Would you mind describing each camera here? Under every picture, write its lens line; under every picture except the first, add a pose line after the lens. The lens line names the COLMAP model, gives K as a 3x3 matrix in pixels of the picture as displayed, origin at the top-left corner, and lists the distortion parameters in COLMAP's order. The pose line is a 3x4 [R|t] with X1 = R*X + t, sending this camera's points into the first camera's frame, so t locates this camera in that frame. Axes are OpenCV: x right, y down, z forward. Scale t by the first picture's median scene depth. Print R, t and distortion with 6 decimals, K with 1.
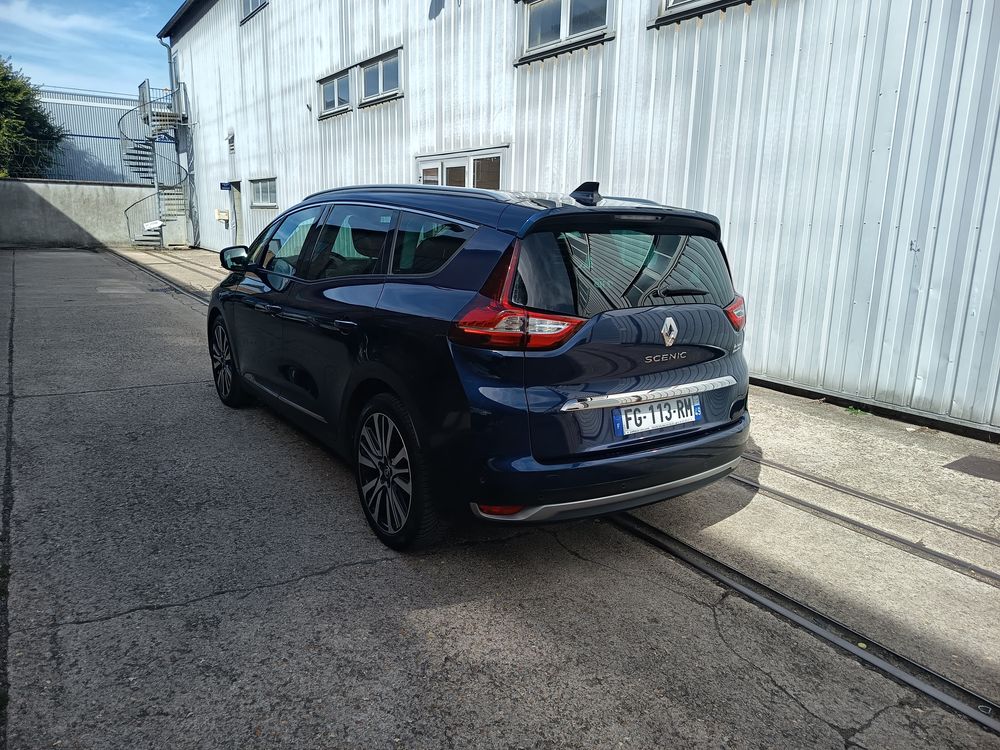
lens RADIAL K [[703.8, 0, 500.0], [0, 703.8, 375.0], [0, 0, 1]] dist [0.004262, -0.004664]
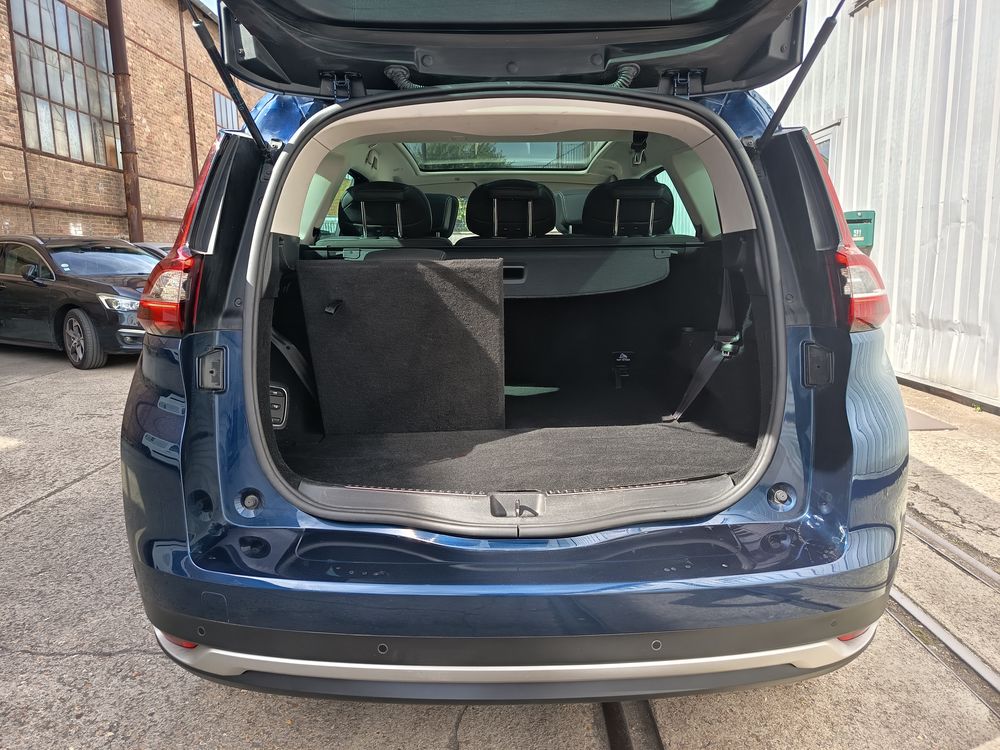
lens RADIAL K [[703.8, 0, 500.0], [0, 703.8, 375.0], [0, 0, 1]] dist [0.004262, -0.004664]
pose [[0.830404, 0.051737, -0.554754, 0.322230], [-0.083848, 0.995944, -0.032628, -0.004527], [0.550816, 0.073609, 0.831374, 0.439289]]
